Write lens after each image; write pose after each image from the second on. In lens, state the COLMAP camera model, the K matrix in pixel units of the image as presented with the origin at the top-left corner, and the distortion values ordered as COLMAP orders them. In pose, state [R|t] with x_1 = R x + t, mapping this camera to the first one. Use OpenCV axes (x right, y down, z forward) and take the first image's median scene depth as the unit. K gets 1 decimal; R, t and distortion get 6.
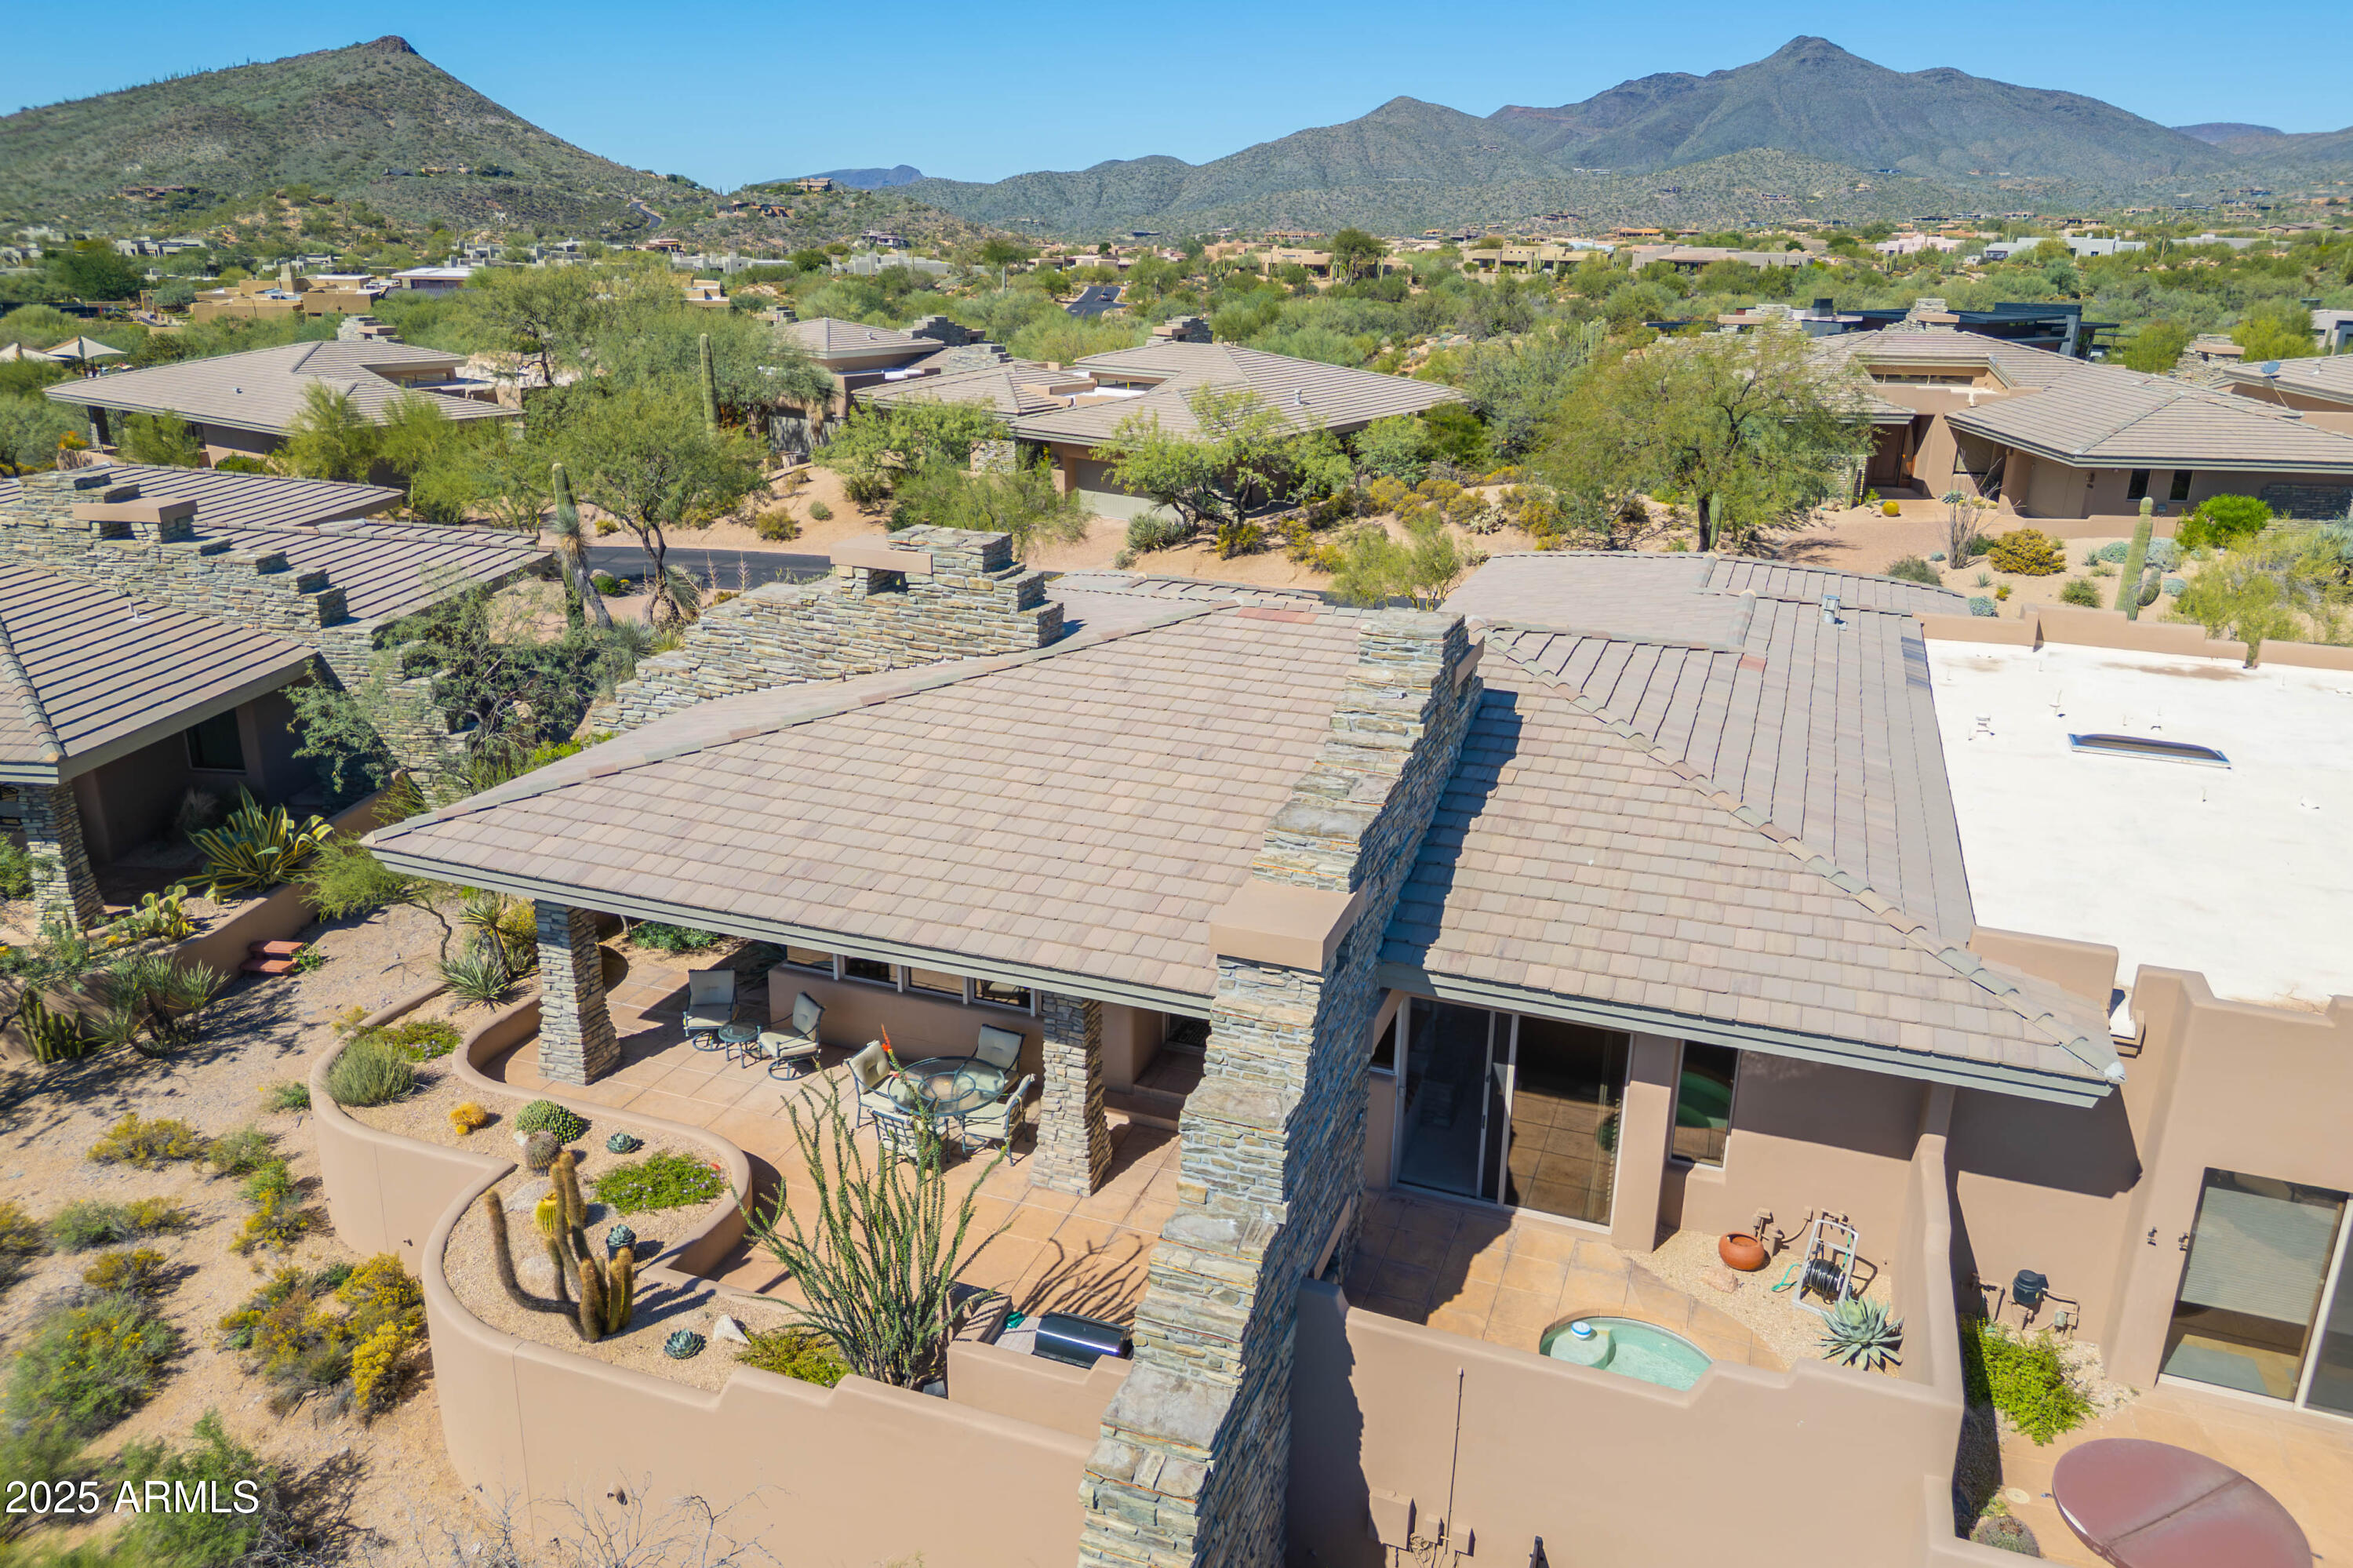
lens RADIAL K [[1680.0, 0, 1194.5], [0, 1680.0, 781.6], [0, 0, 1]] dist [0.055019, -0.045025]
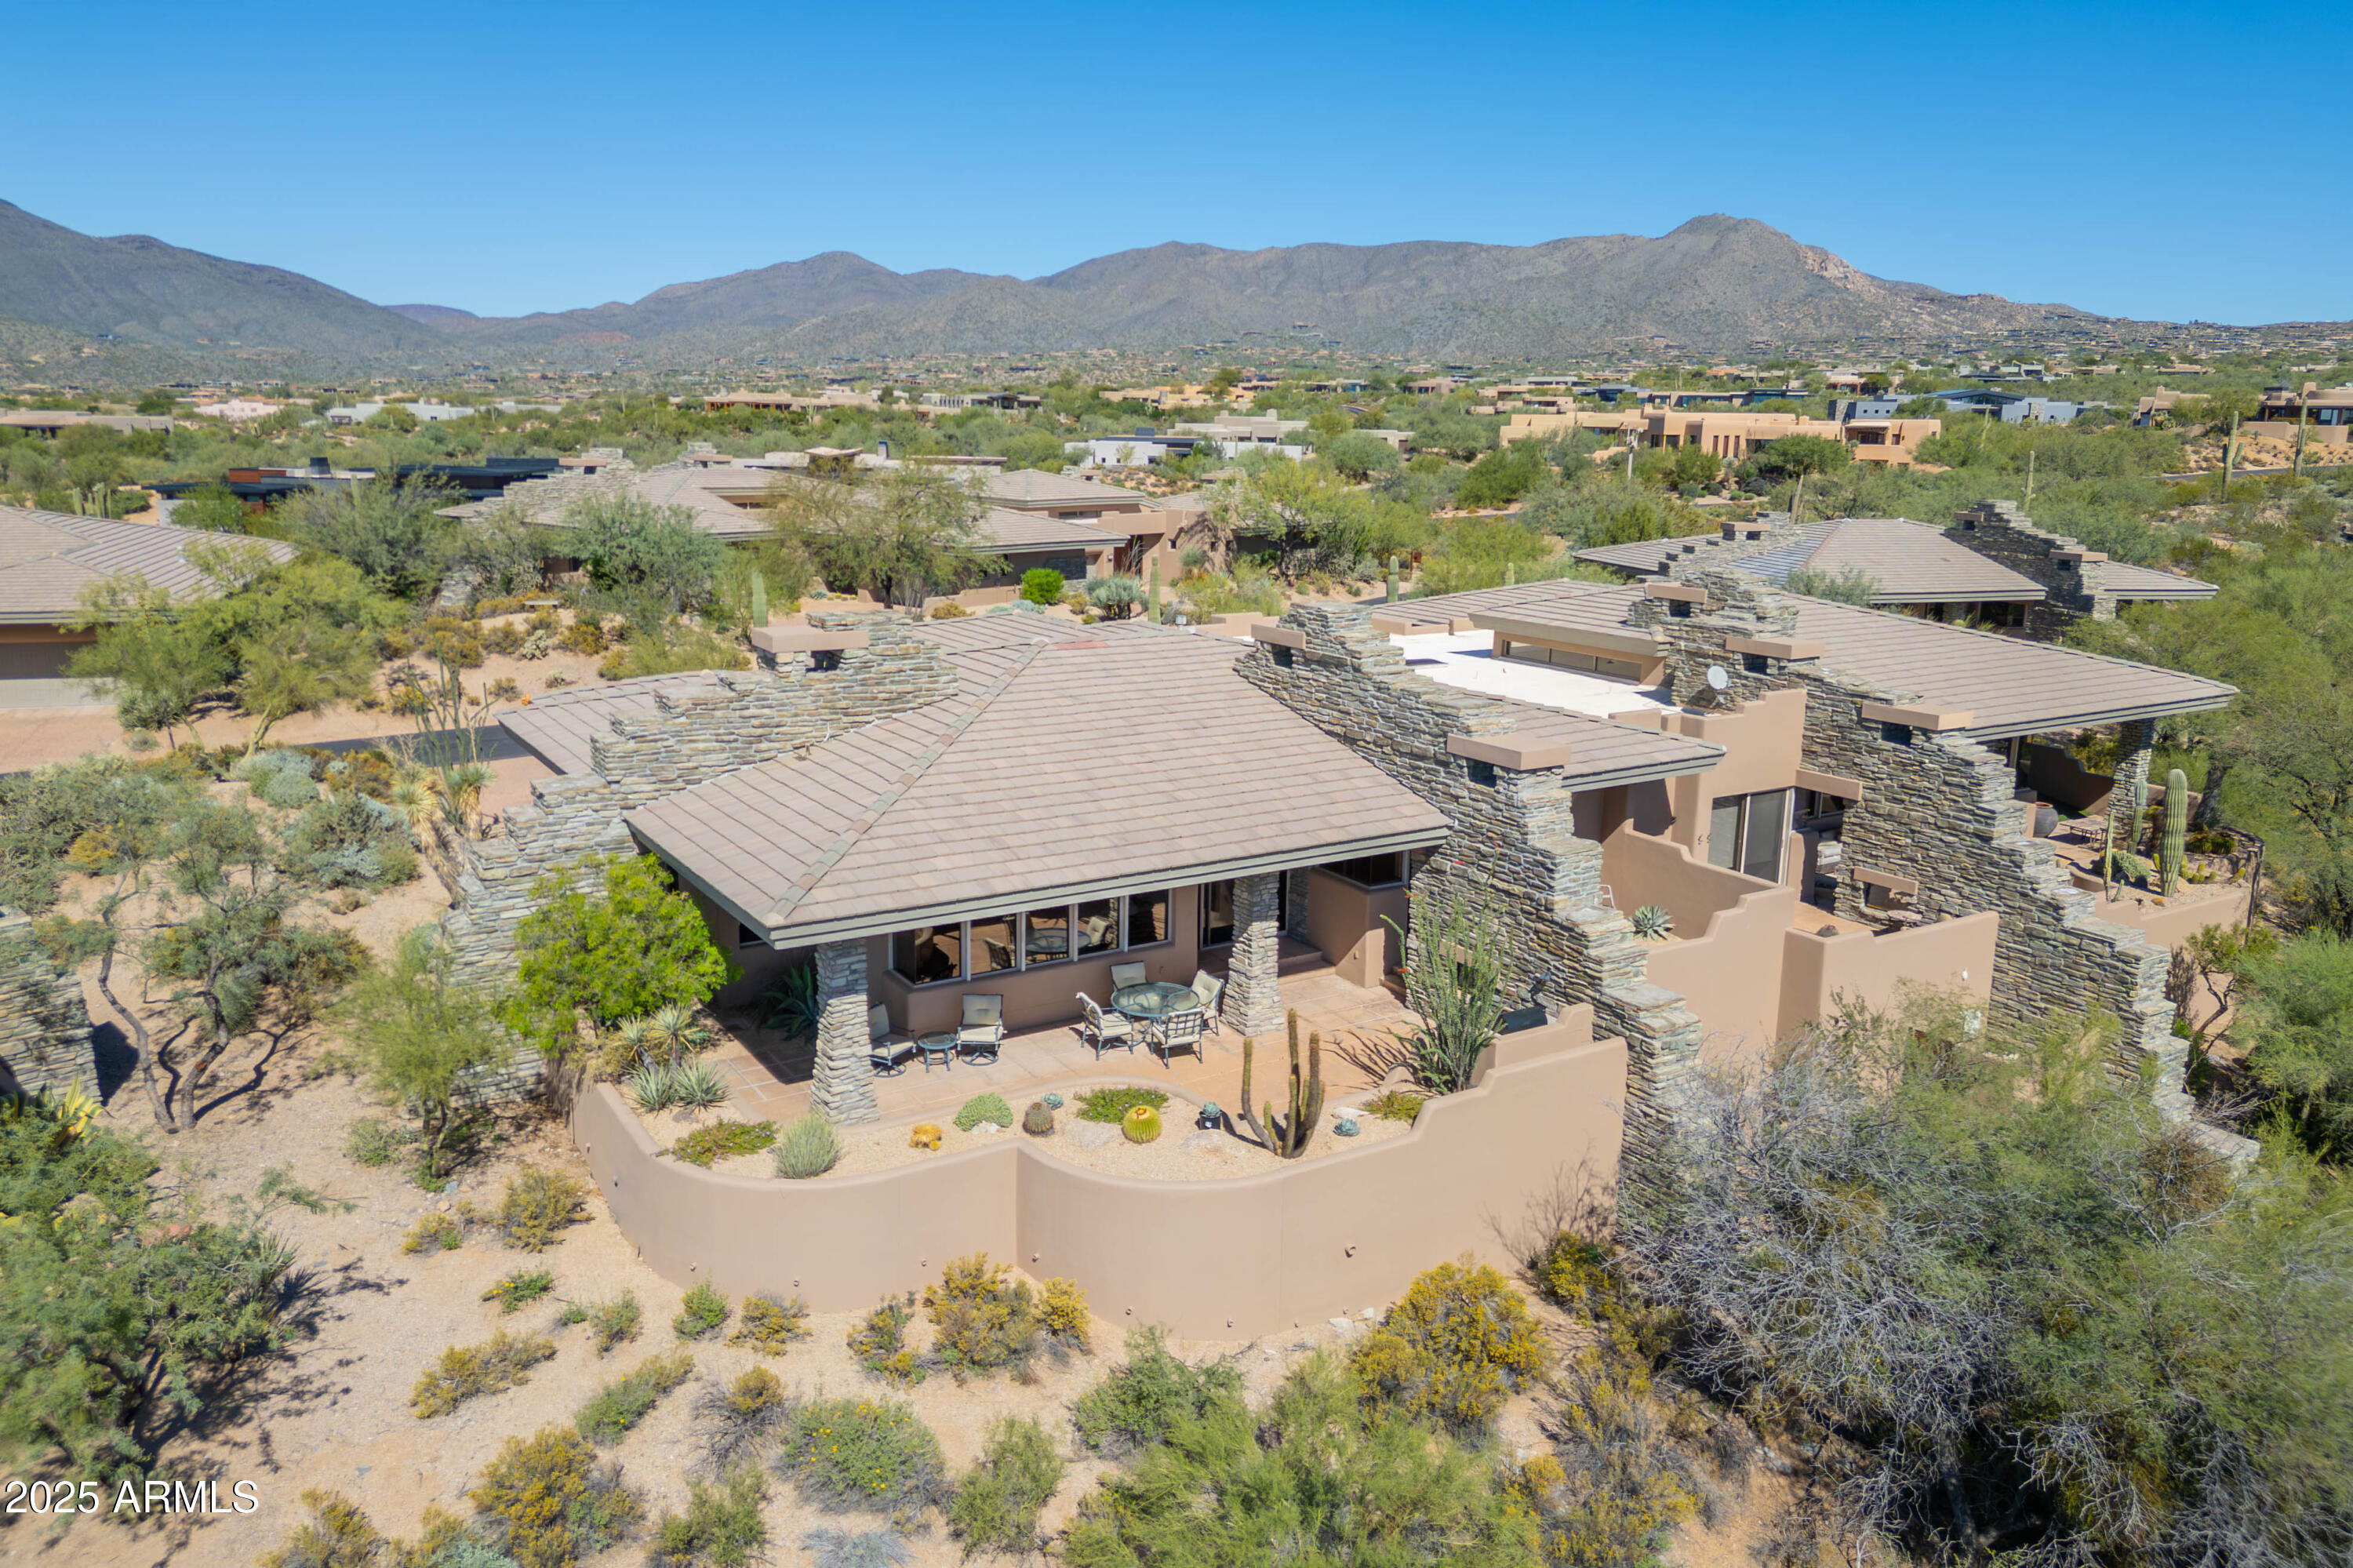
lens RADIAL K [[1680.0, 0, 1173.4], [0, 1680.0, 779.5], [0, 0, 1]] dist [0.055019, -0.045025]
pose [[0.602660, -0.178567, 0.777763, -0.907546], [0.250133, 0.967795, 0.028378, -0.013641], [-0.757783, 0.177442, 0.627917, 0.115318]]
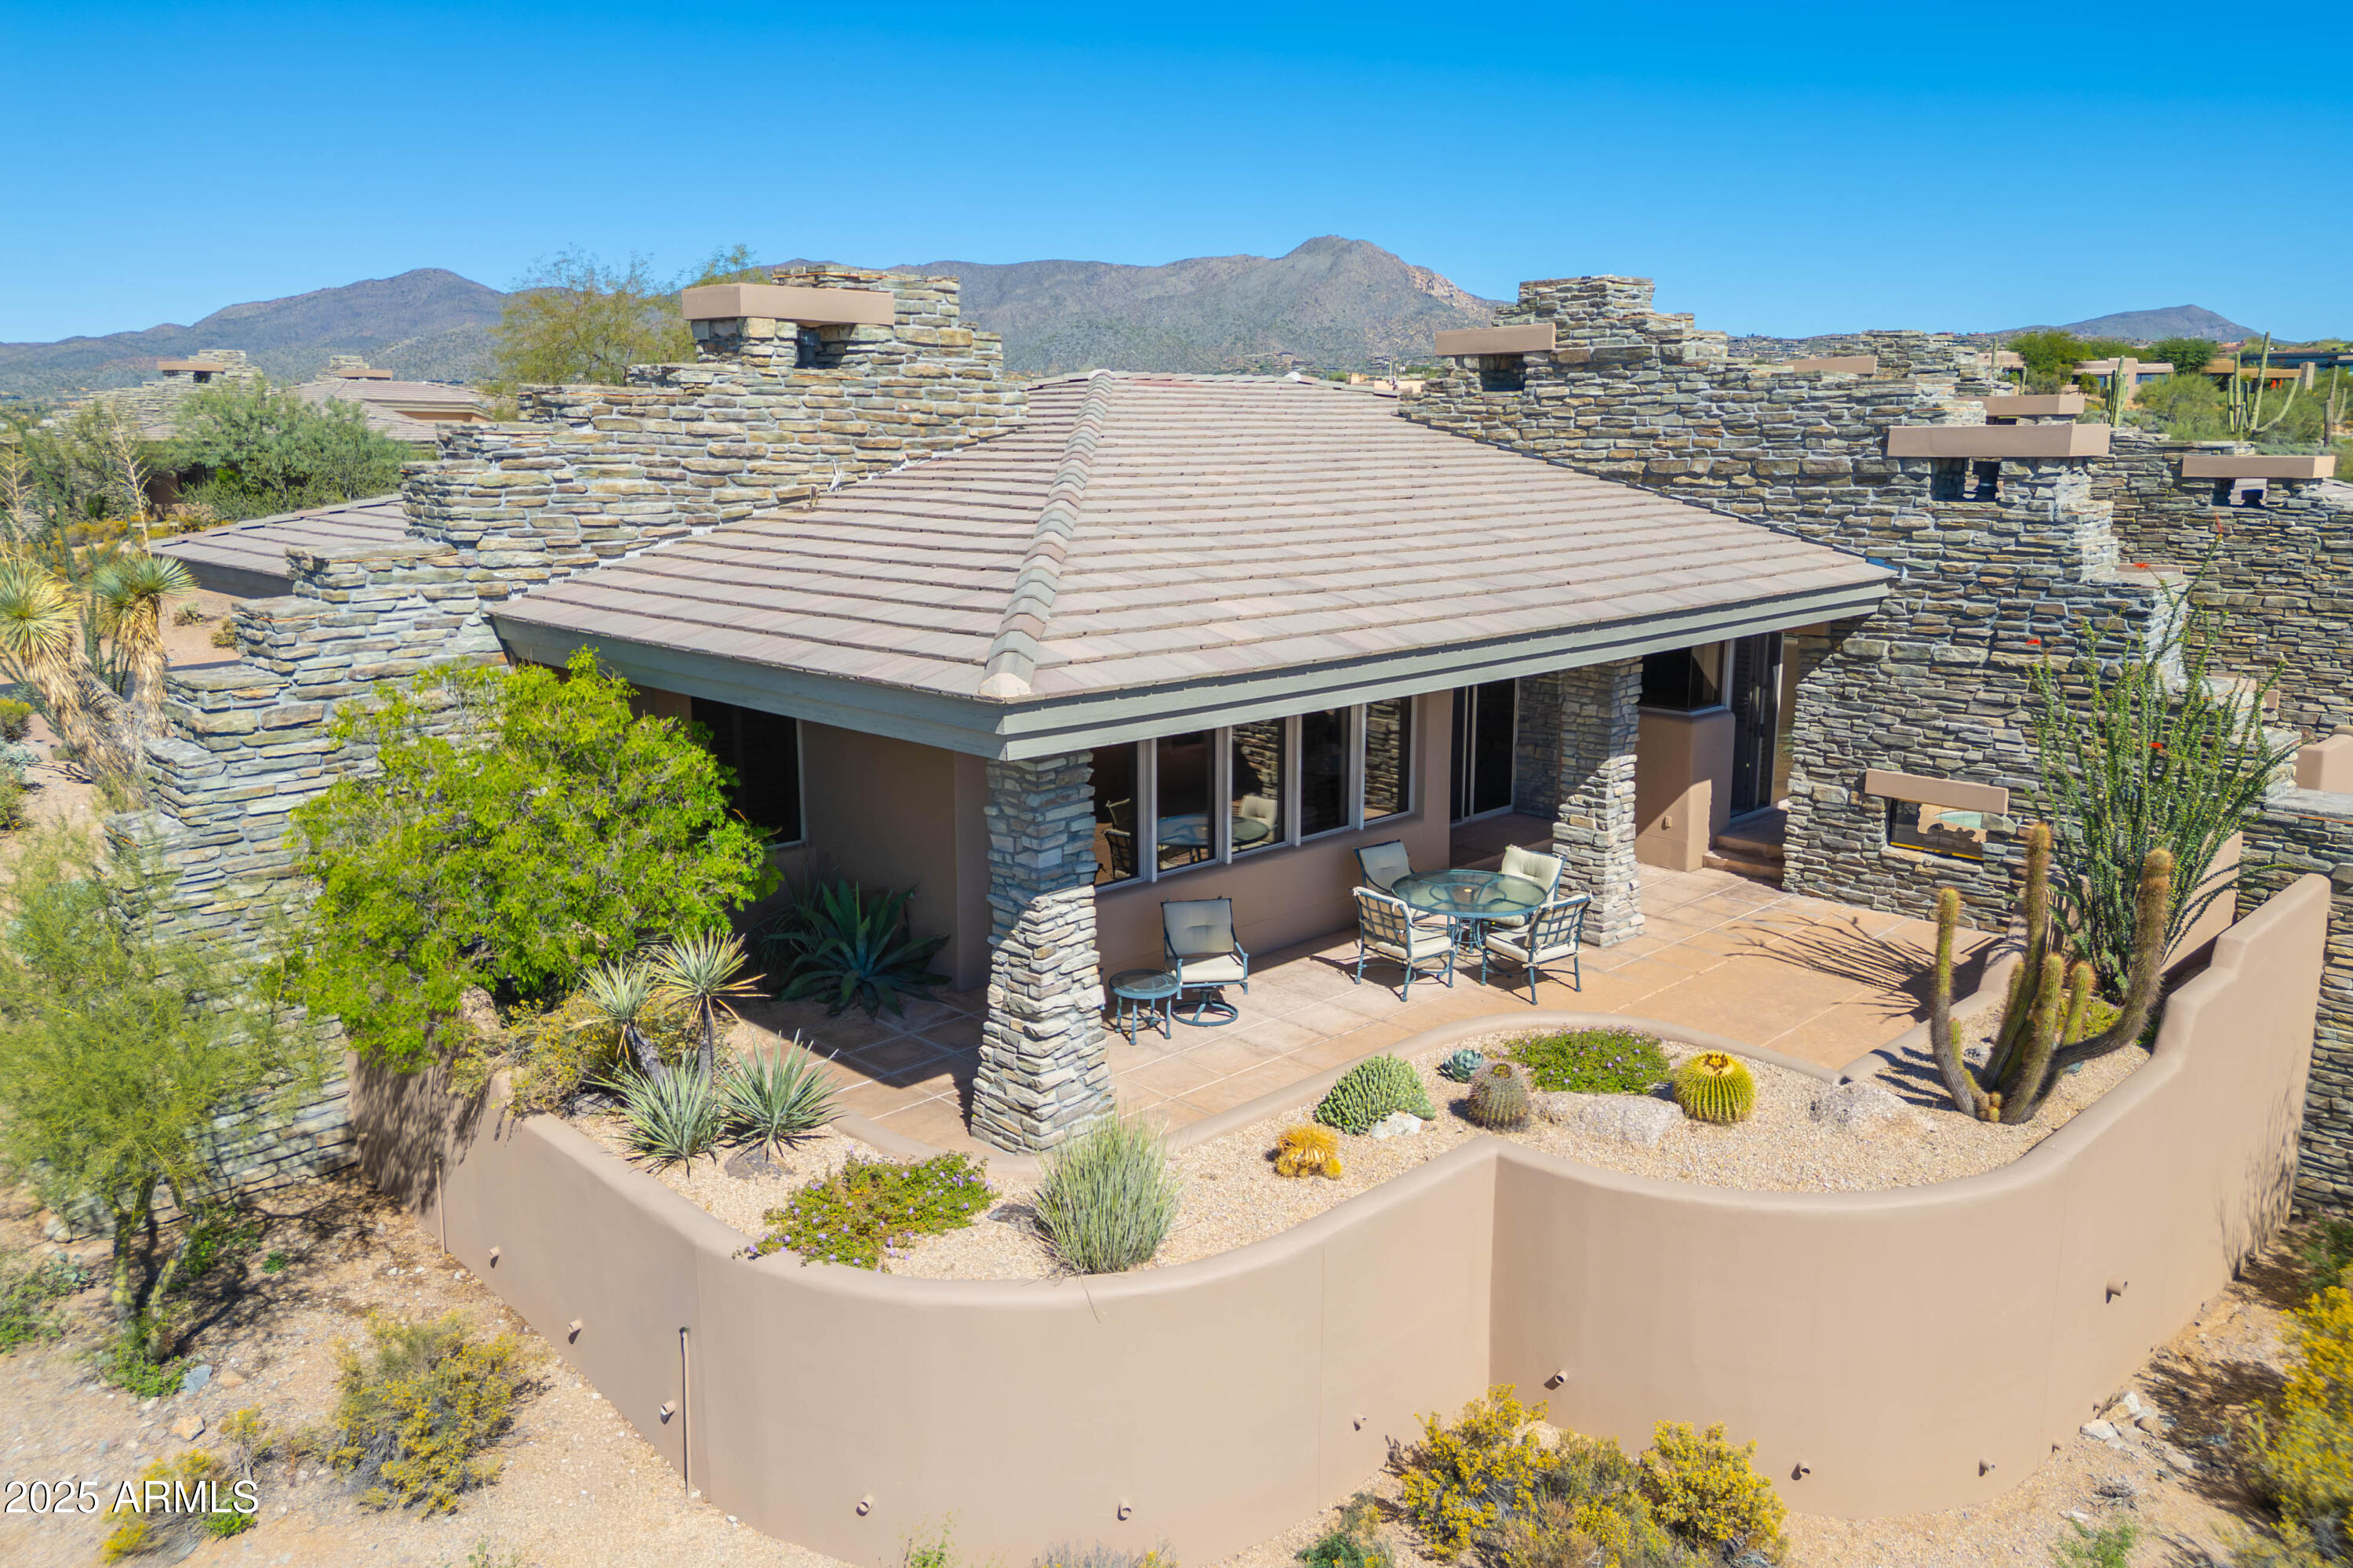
lens RADIAL K [[1680.0, 0, 1166.1], [0, 1680.0, 789.6], [0, 0, 1]] dist [0.055019, -0.045025]
pose [[0.425826, -0.204749, 0.881334, -0.700867], [0.300700, 0.950719, 0.075582, 0.031545], [-0.853376, 0.232832, 0.466409, 0.607813]]
